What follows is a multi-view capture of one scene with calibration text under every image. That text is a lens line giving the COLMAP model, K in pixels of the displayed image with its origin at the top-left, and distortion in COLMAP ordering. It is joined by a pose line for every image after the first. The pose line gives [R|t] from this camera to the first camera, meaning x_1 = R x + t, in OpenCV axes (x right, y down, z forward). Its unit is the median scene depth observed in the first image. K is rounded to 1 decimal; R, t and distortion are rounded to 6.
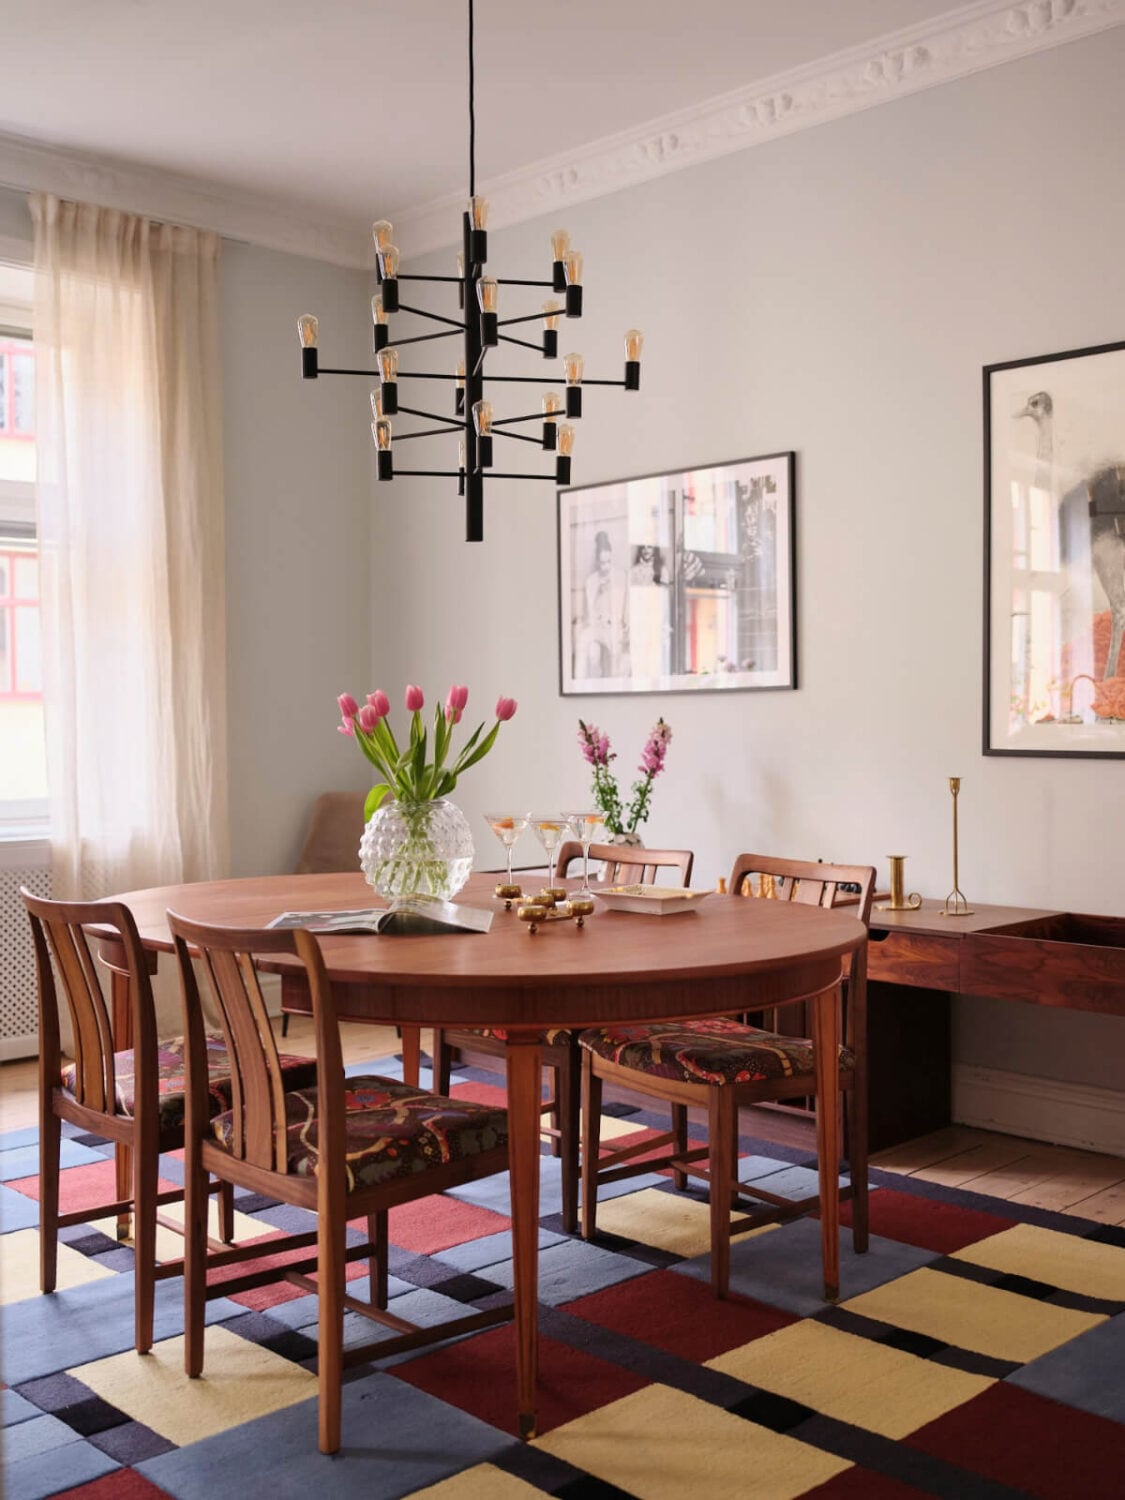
lens RADIAL K [[1517.9, 0, 562.7], [0, 1517.9, 752.0], [0, 0, 1]] dist [0.005241, 0.000000]
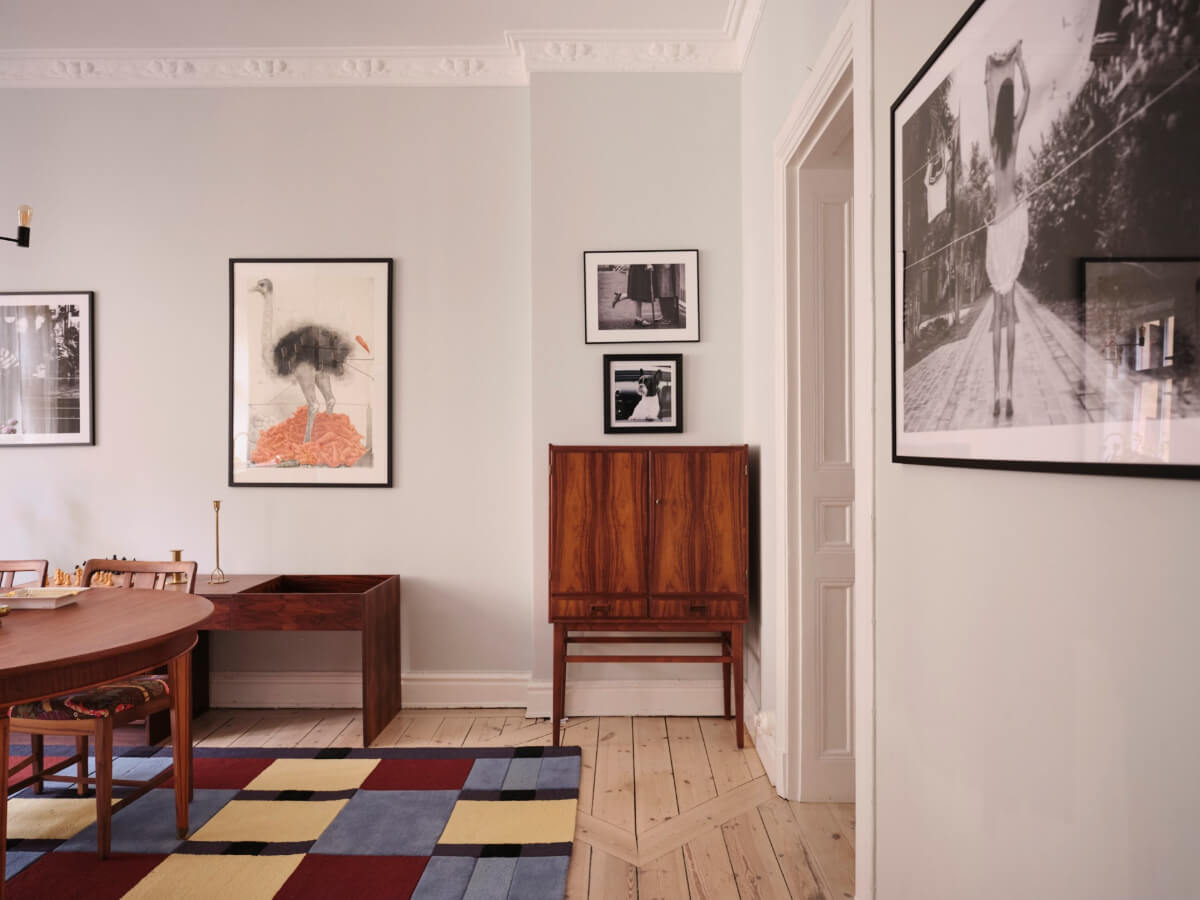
lens RADIAL K [[849.2, 0, 599.8], [0, 849.2, 448.9], [0, 0, 1]] dist [-0.009352, 0.002129]
pose [[0.725624, 0.001916, 0.688089, -0.104711], [0.016531, 0.999659, -0.020215, -0.019342], [-0.687893, 0.026043, 0.725344, 0.040287]]
